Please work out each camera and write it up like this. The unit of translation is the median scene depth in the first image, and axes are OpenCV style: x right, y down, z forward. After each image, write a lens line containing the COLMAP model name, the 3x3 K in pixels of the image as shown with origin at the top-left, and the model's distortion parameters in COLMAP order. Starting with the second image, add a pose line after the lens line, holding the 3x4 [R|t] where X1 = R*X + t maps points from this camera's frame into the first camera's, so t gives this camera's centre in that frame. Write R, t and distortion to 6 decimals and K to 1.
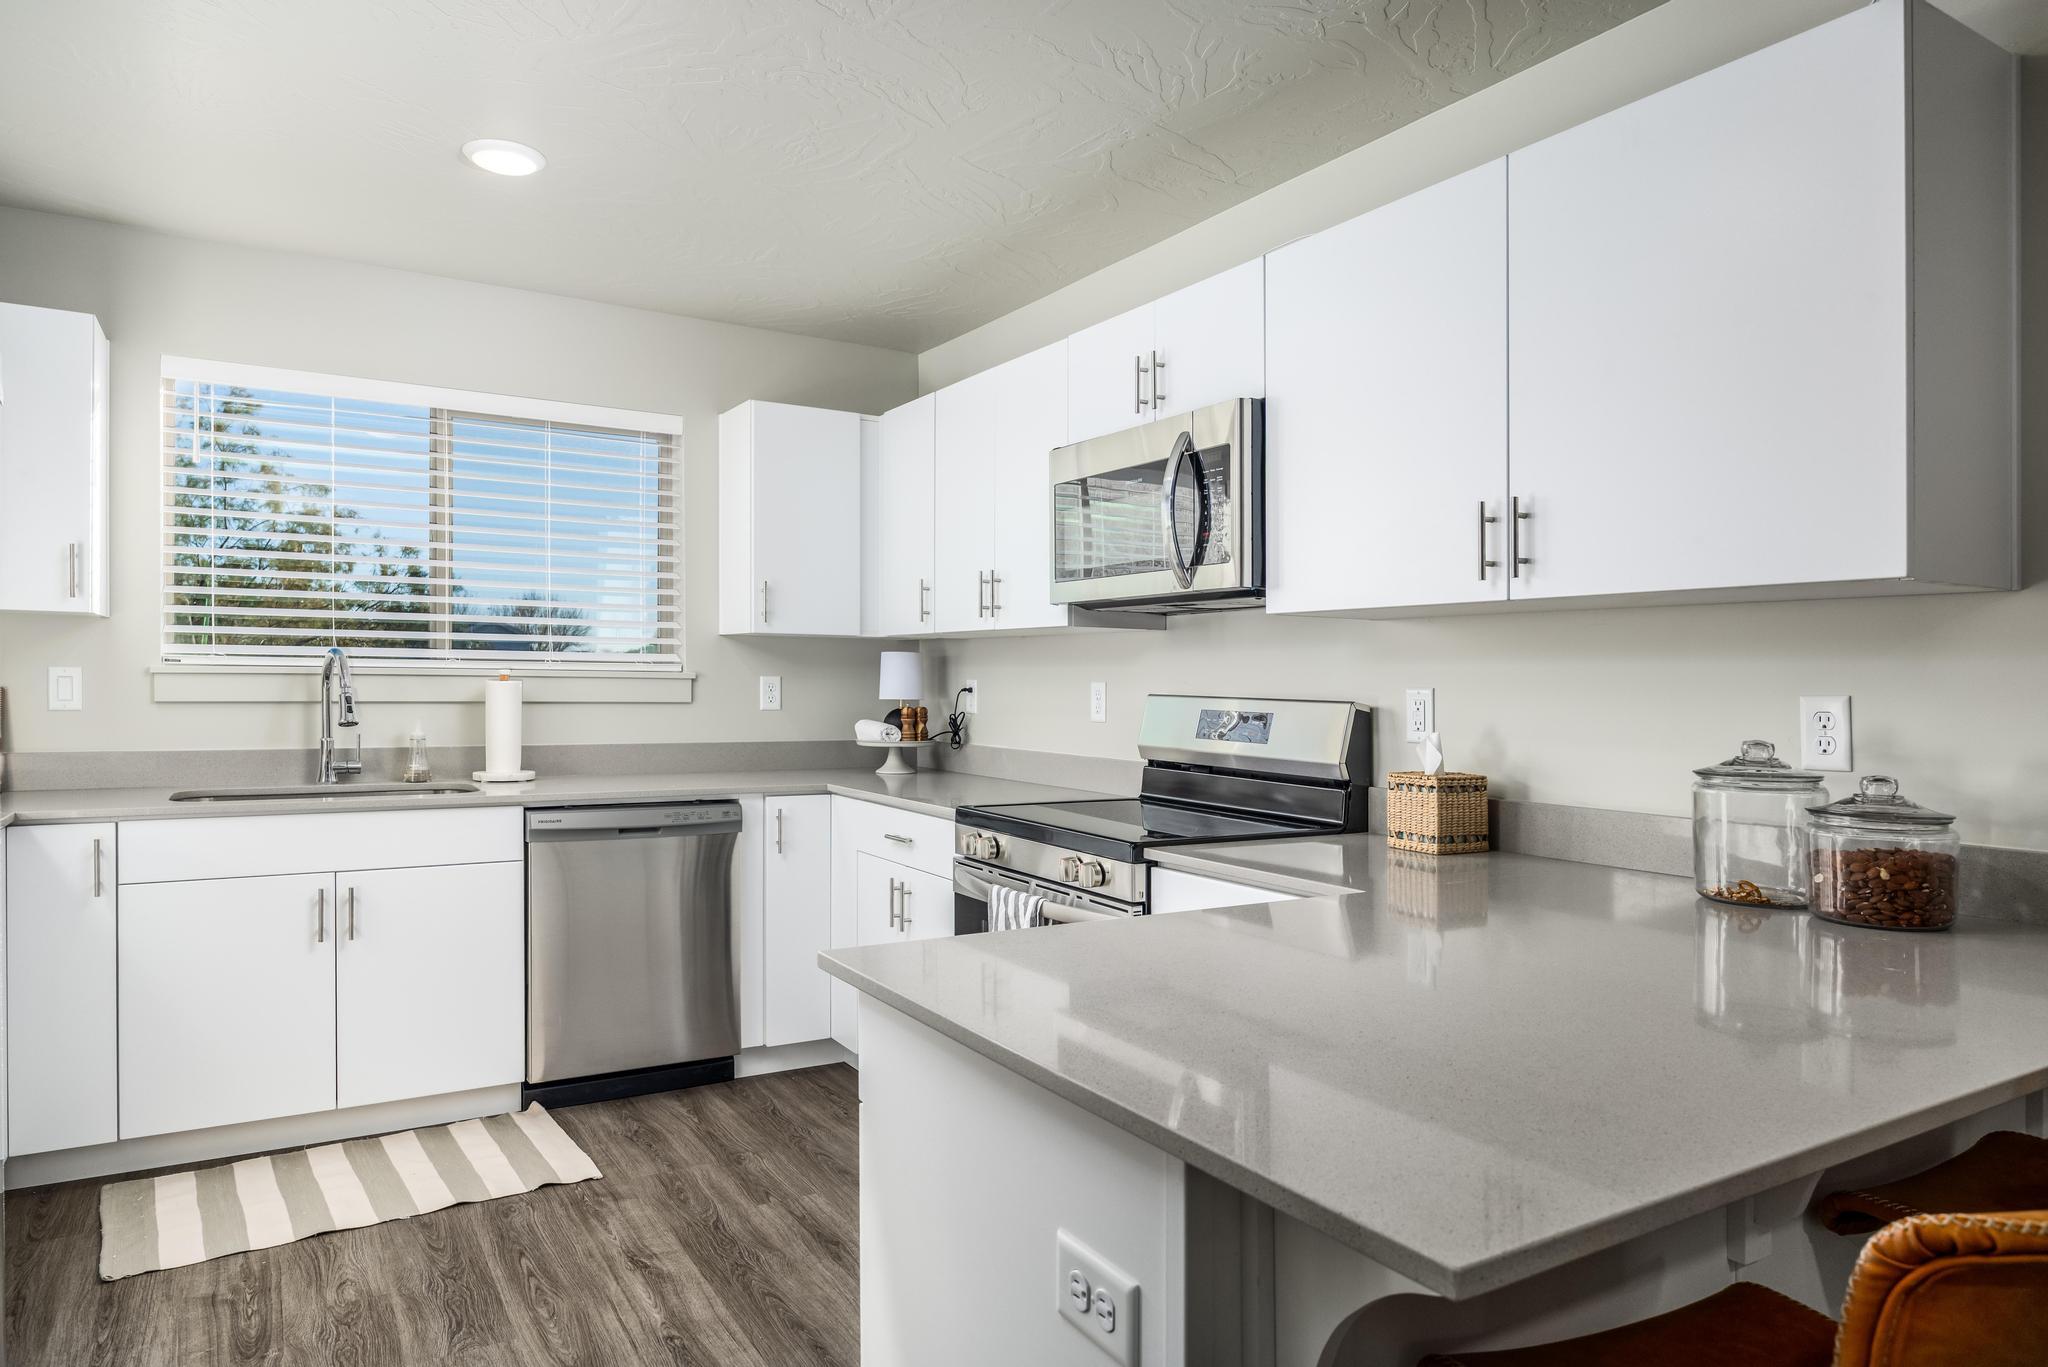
lens RADIAL K [[1276.0, 0, 1033.0], [0, 1276.0, 705.3], [0, 0, 1]] dist [-0.025118, 0.003787]
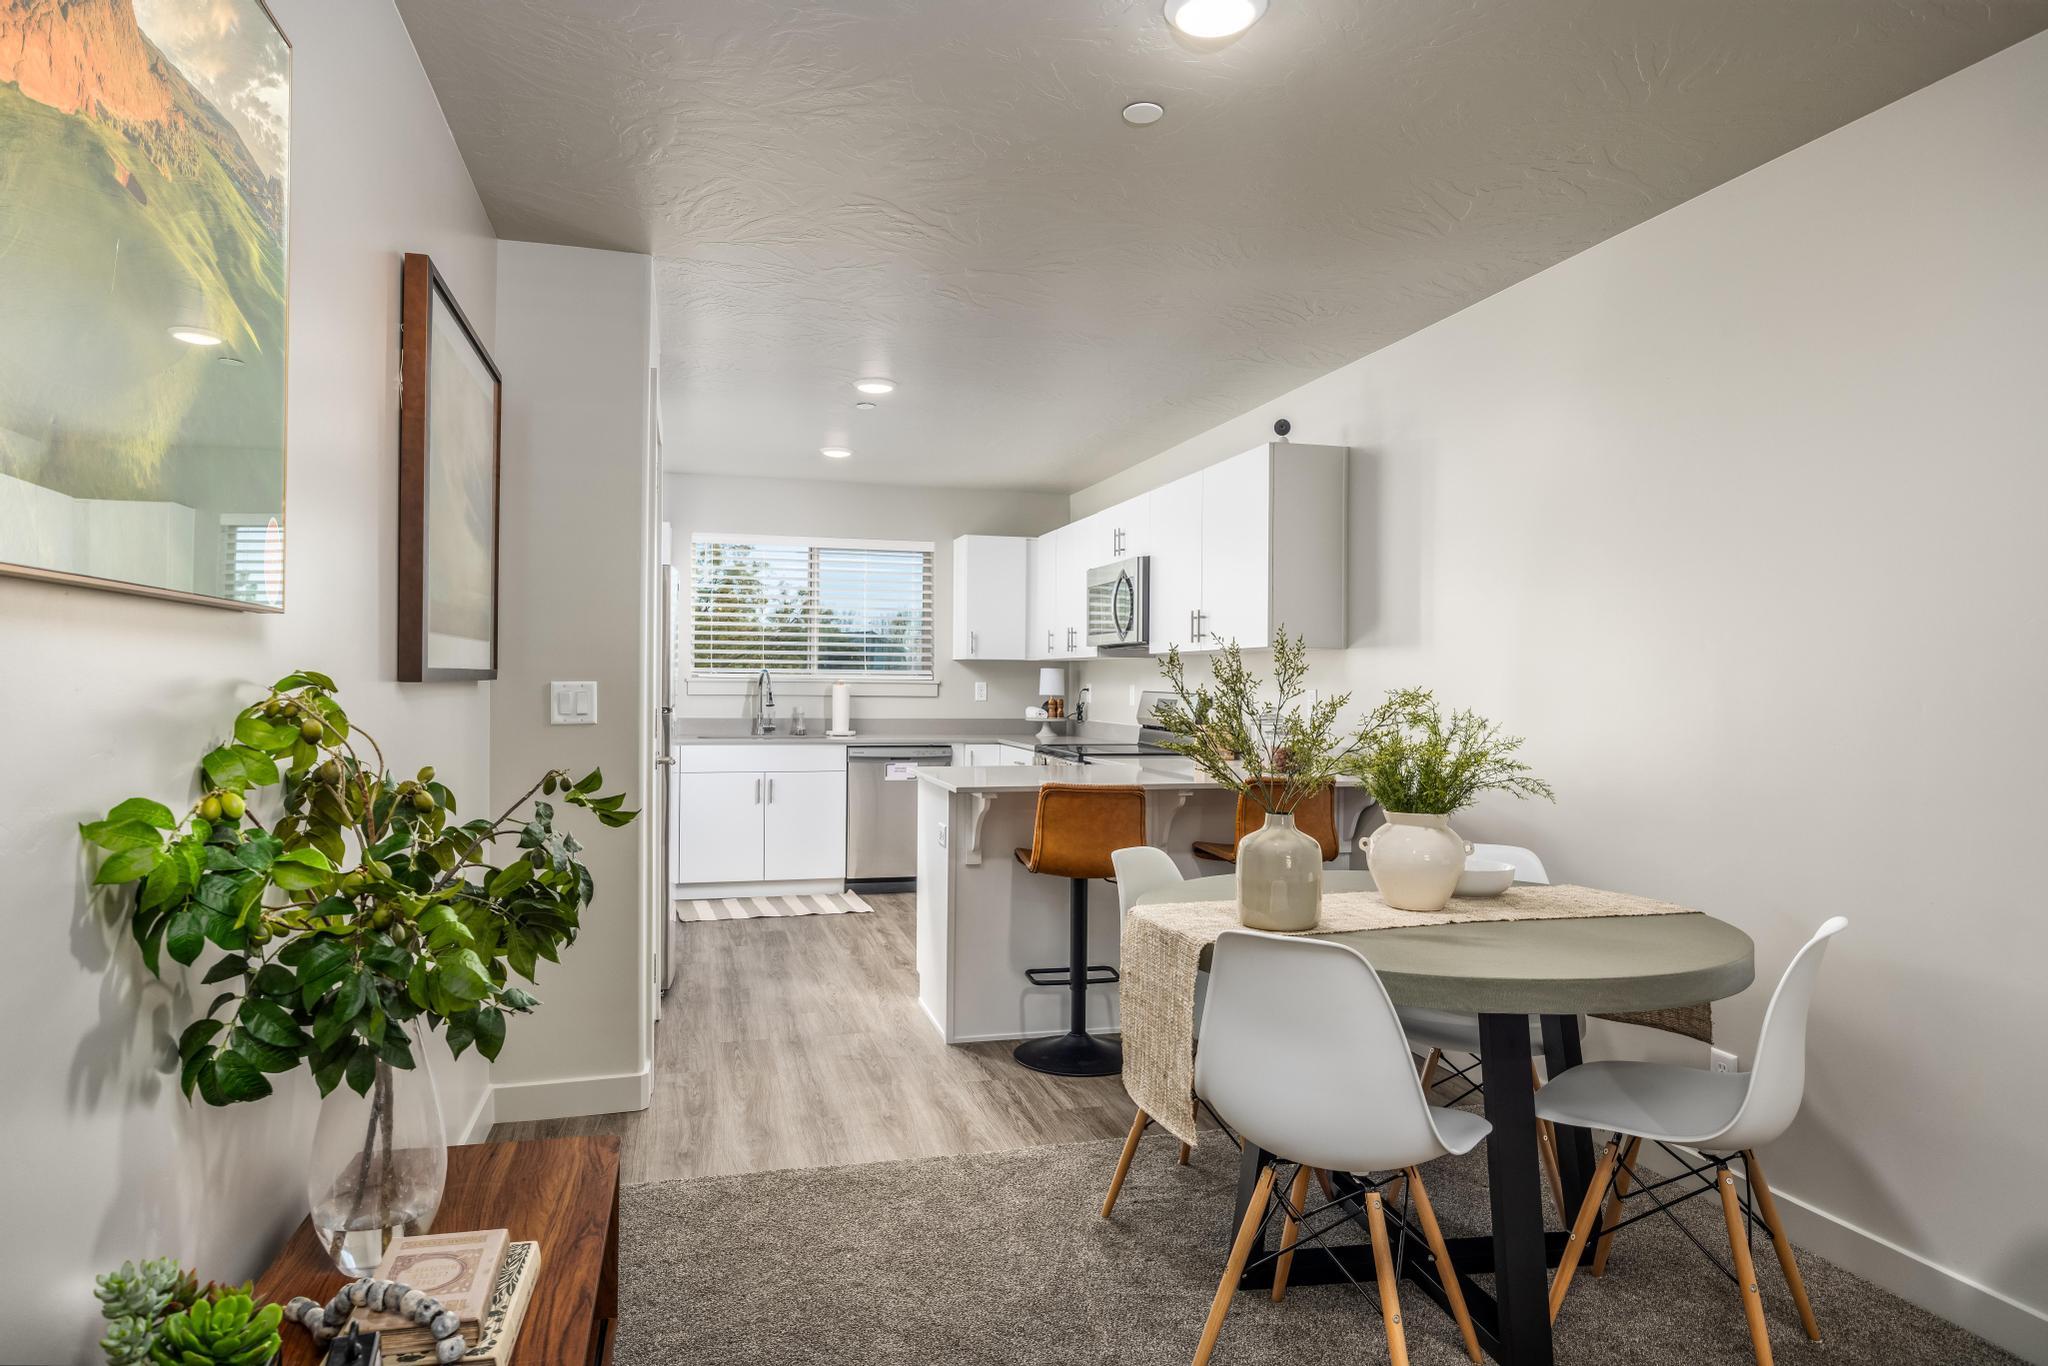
lens RADIAL K [[1246.9, 0, 1023.7], [0, 1246.9, 674.5], [0, 0, 1]] dist [-0.020911, -0.002873]
pose [[0.959860, -0.003675, -0.280455, 0.410799], [-0.004493, 0.999584, -0.028474, 0.019067], [0.280443, 0.028592, 0.959445, -0.803976]]
